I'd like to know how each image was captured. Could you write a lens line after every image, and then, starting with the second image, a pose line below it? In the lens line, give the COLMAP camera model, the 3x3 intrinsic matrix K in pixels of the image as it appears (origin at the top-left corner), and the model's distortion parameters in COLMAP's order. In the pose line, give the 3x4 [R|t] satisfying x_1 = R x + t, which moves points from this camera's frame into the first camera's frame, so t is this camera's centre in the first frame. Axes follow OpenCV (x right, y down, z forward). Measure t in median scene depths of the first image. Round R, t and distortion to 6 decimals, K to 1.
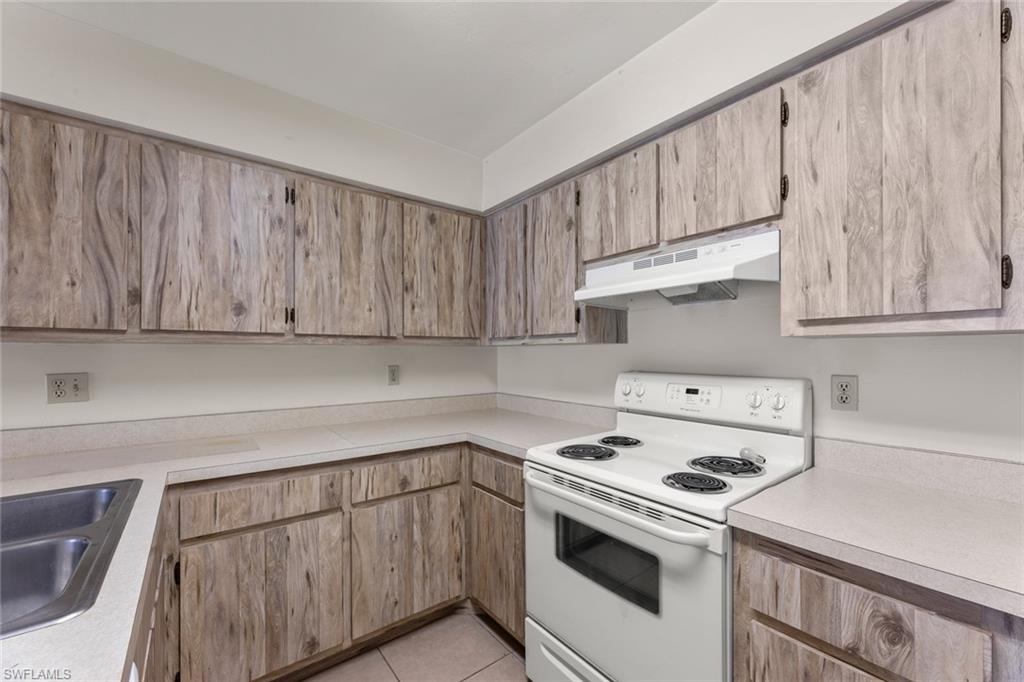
lens RADIAL K [[410.9, 0, 505.9], [0, 410.9, 352.0], [0, 0, 1]] dist [0.001592, 0.000111]
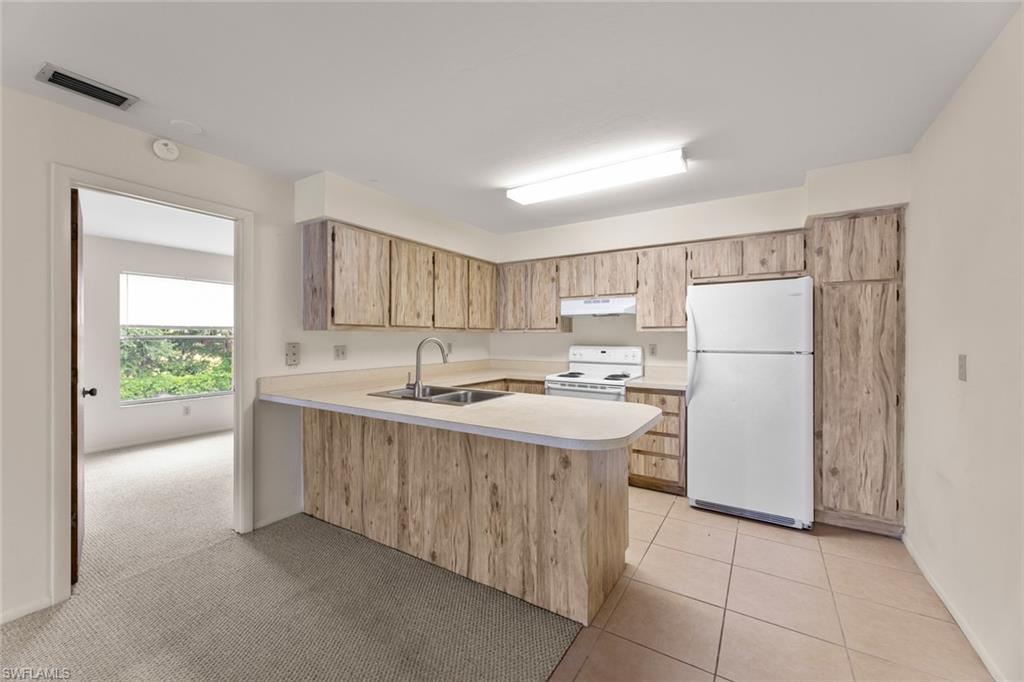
lens RADIAL K [[410.9, 0, 500.9], [0, 410.9, 337.2], [0, 0, 1]] dist [0.001592, 0.000111]
pose [[0.941741, 0.003154, 0.336325, -0.916111], [-0.004771, 0.999981, 0.003981, -0.003019], [-0.336306, -0.005354, 0.941738, -1.080170]]
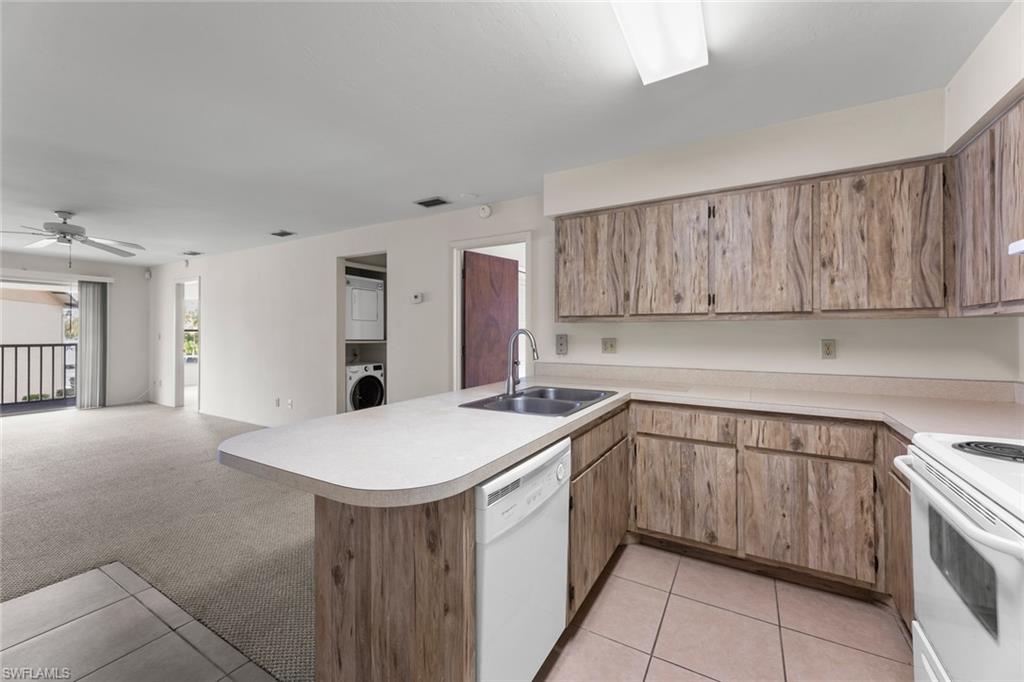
lens RADIAL K [[410.9, 0, 509.1], [0, 410.9, 327.3], [0, 0, 1]] dist [0.001592, 0.000111]
pose [[0.372393, -0.007520, -0.928045, 0.501640], [0.002464, 0.999972, -0.007114, 0.011104], [0.928072, 0.000362, 0.372401, -0.136148]]
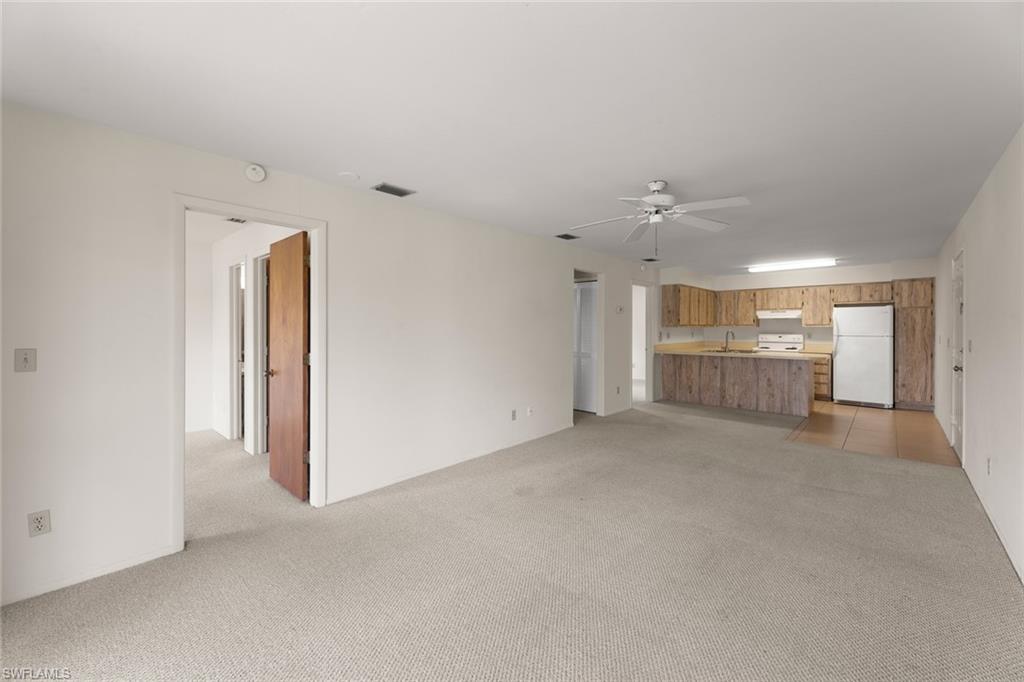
lens RADIAL K [[410.9, 0, 504.7], [0, 410.9, 327.8], [0, 0, 1]] dist [0.001592, 0.000111]
pose [[0.986378, 0.001331, 0.164491, -3.406414], [-0.002740, 0.999961, 0.008336, -0.044614], [-0.164474, -0.008674, 0.986343, -3.135940]]
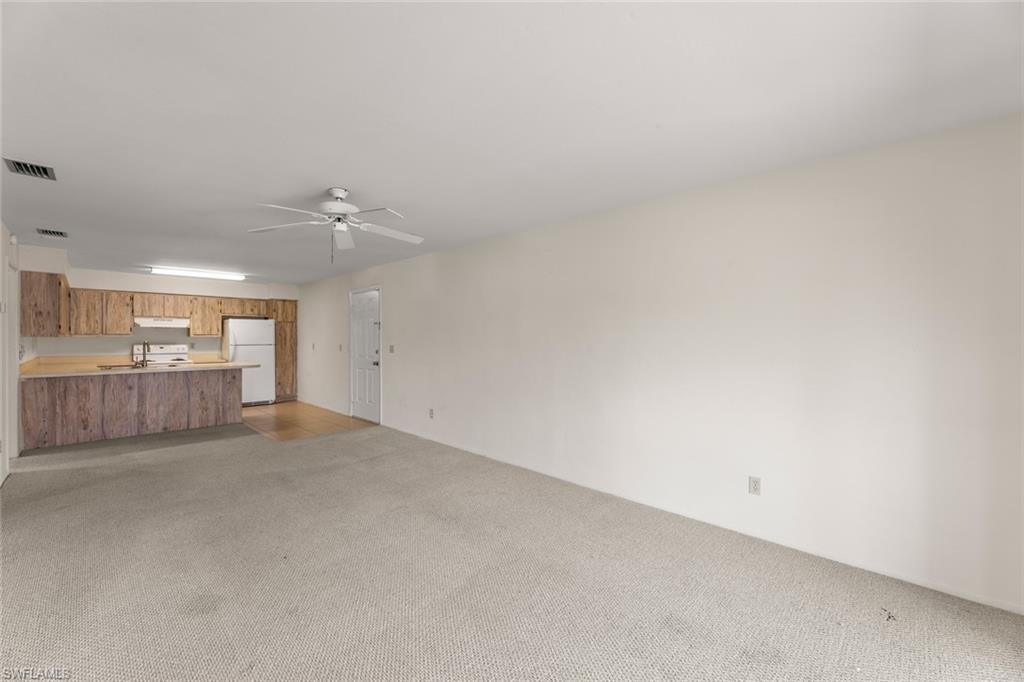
lens RADIAL K [[410.9, 0, 515.8], [0, 410.9, 338.3], [0, 0, 1]] dist [0.001592, 0.000111]
pose [[-0.149138, -0.001044, 0.988816, -4.261806], [-0.008051, 0.999968, -0.000158, -0.037118], [-0.988784, -0.007985, -0.149142, -2.018012]]
